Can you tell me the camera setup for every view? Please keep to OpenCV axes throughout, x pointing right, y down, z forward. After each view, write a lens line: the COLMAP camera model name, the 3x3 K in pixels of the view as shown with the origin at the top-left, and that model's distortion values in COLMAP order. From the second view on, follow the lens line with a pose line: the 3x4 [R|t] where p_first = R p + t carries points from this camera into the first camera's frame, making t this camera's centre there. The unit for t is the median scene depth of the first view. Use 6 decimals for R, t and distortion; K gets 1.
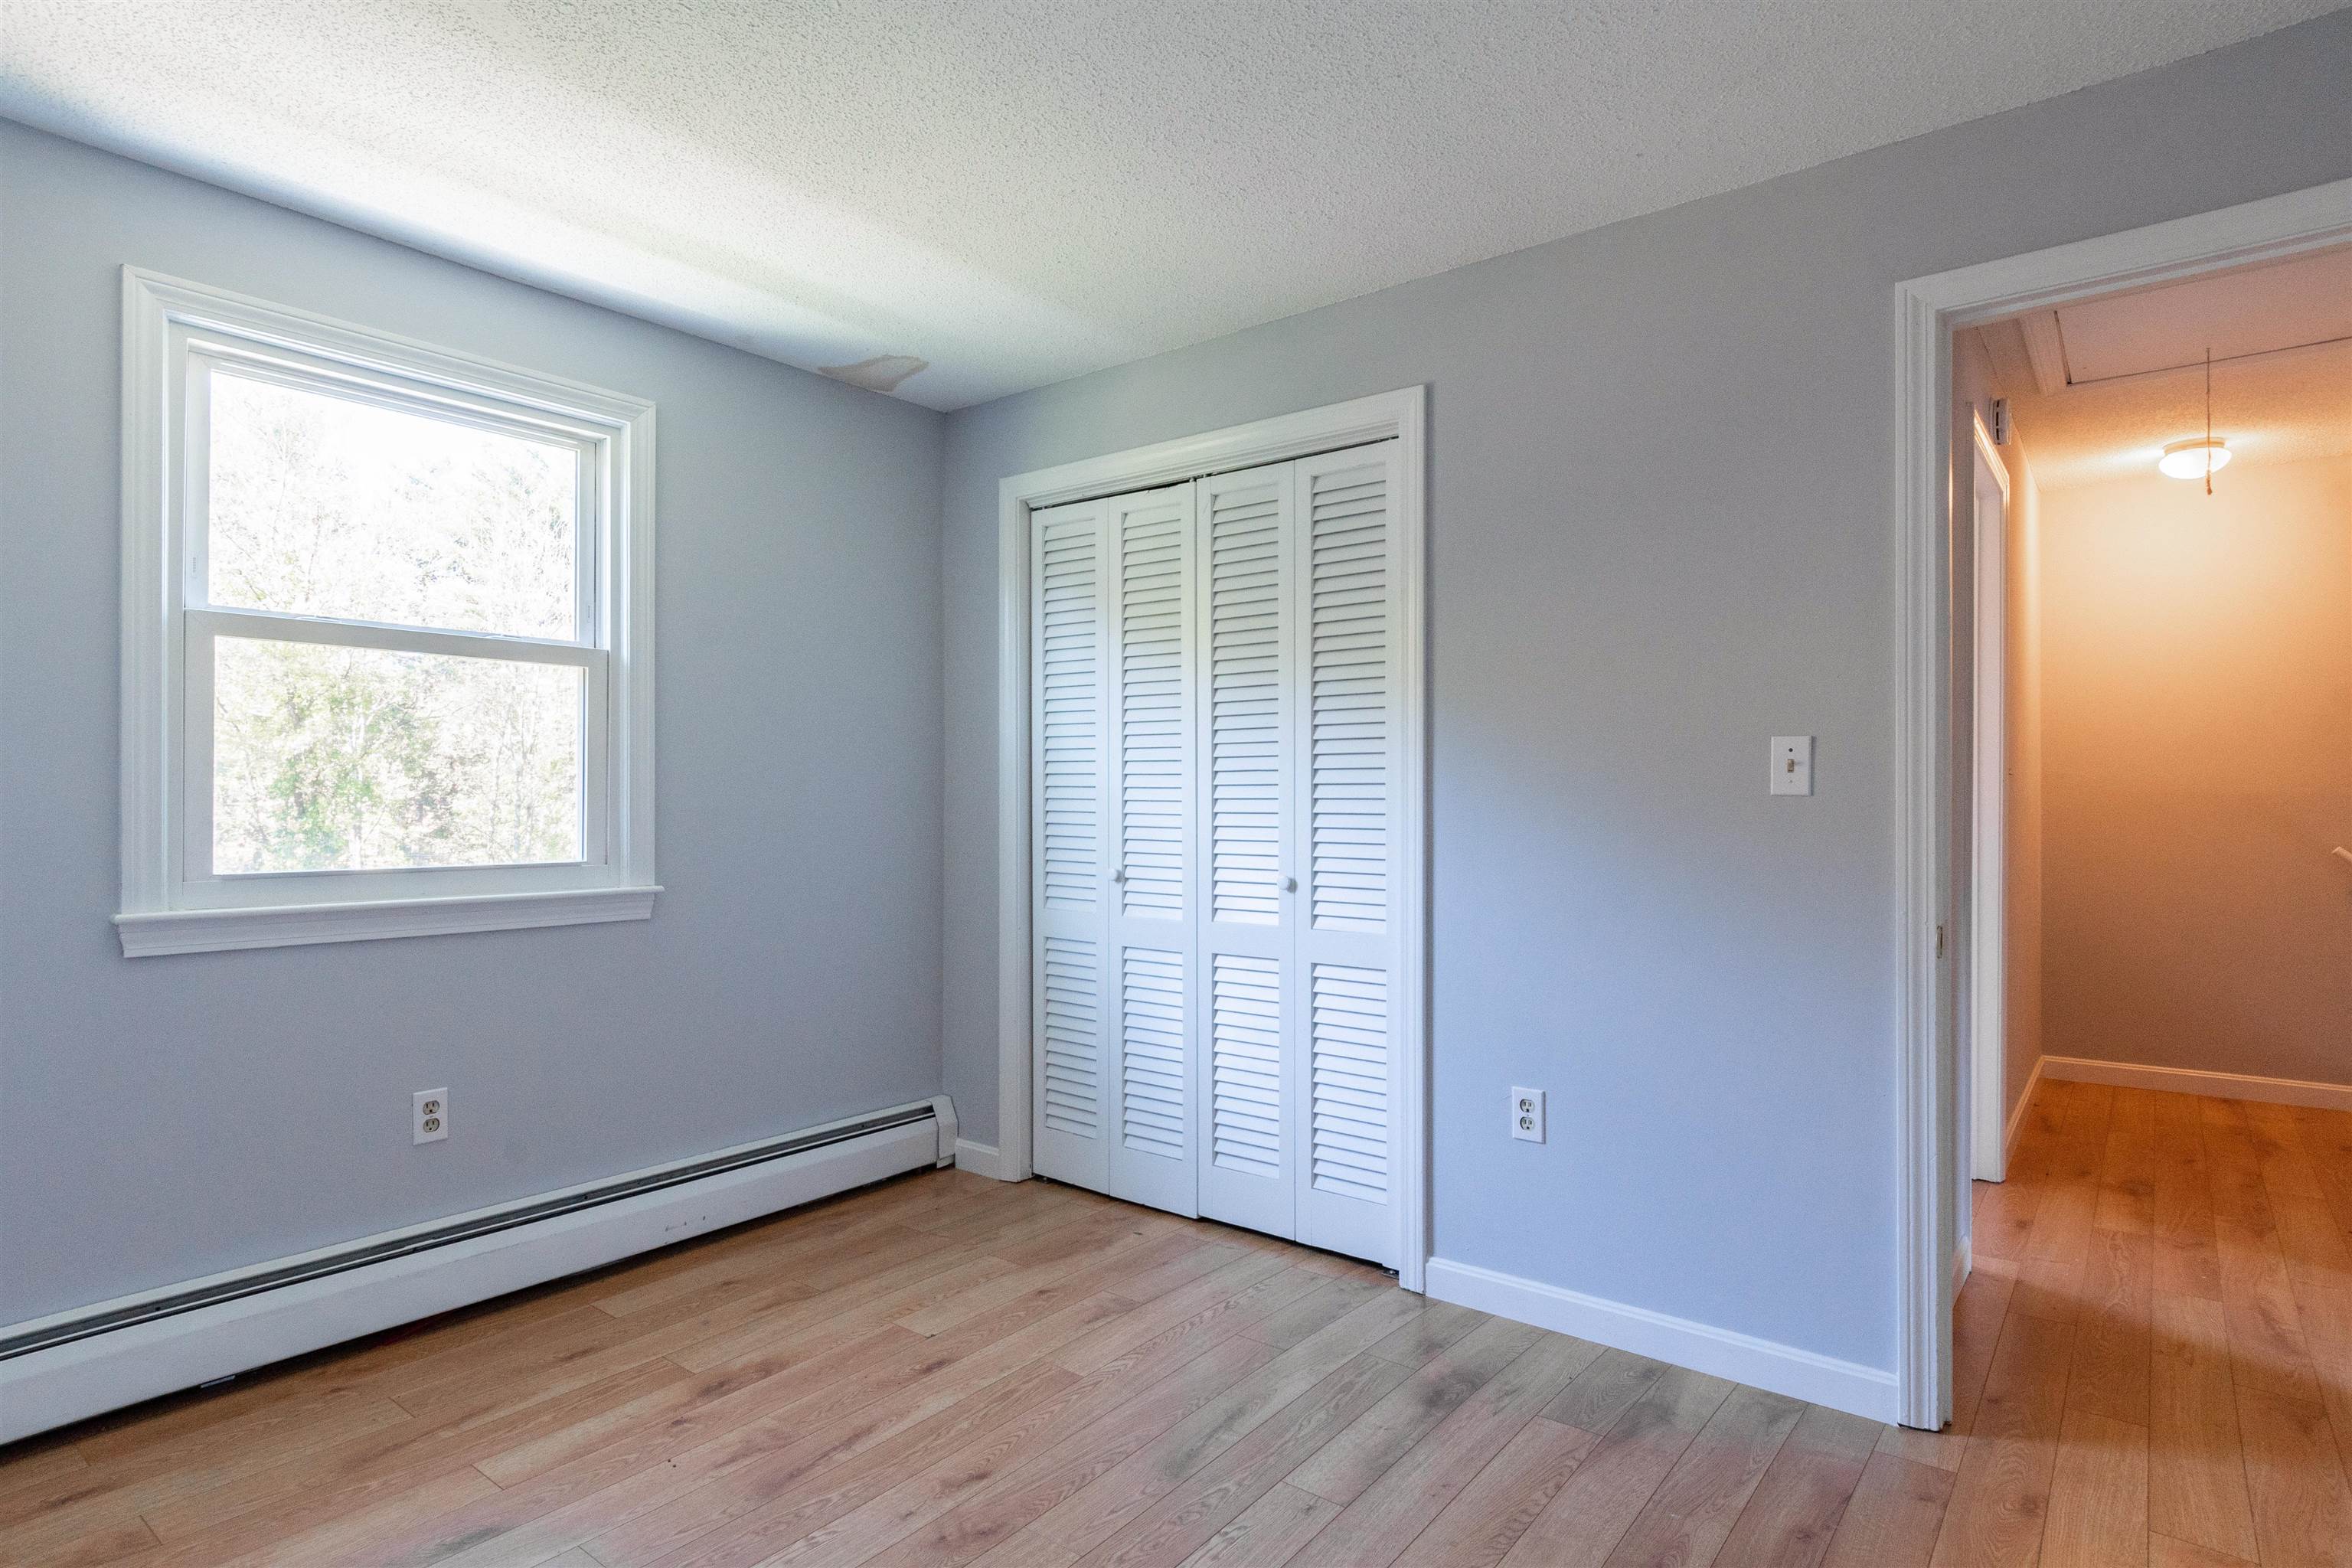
lens RADIAL K [[1238.9, 0, 1161.5], [0, 1238.9, 779.7], [0, 0, 1]] dist [-0.000967, -0.000114]
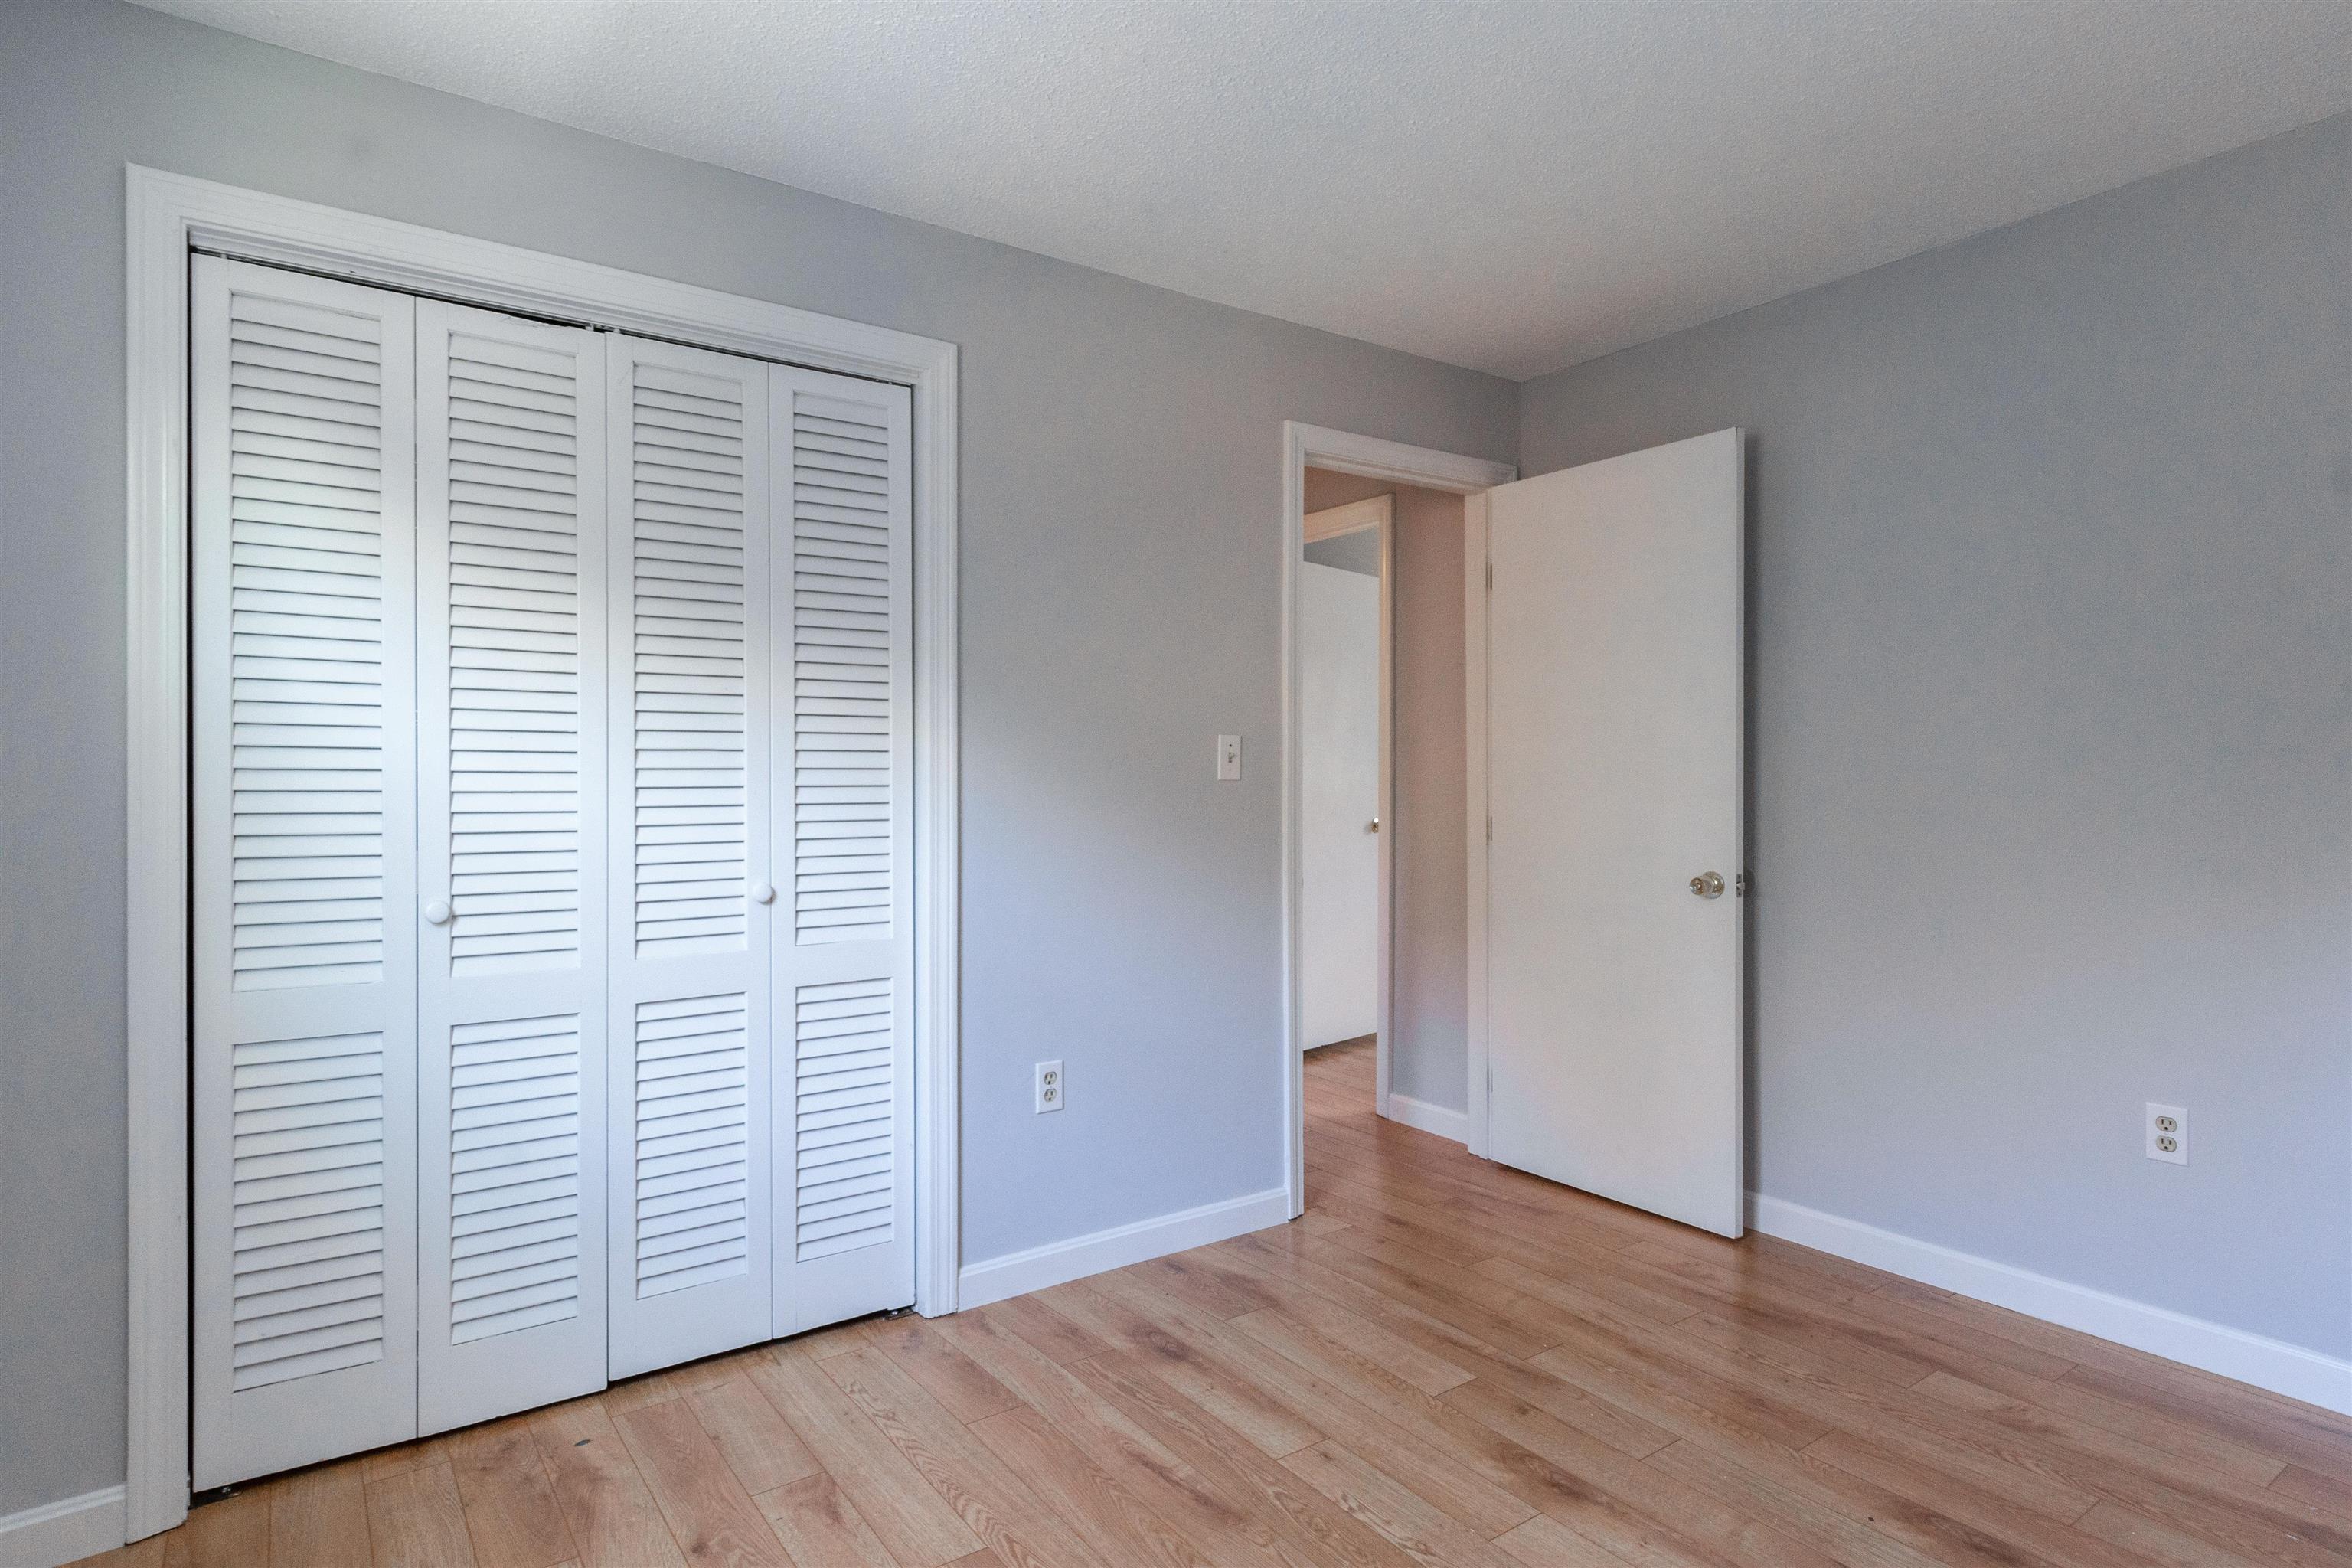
lens RADIAL K [[1238.9, 0, 1161.5], [0, 1238.9, 779.7], [0, 0, 1]] dist [-0.000967, -0.000114]
pose [[0.277622, 0.000905, 0.960690, -0.666409], [-0.005300, 0.999986, 0.000590, 0.010055], [-0.960676, -0.005256, 0.277623, 0.605523]]
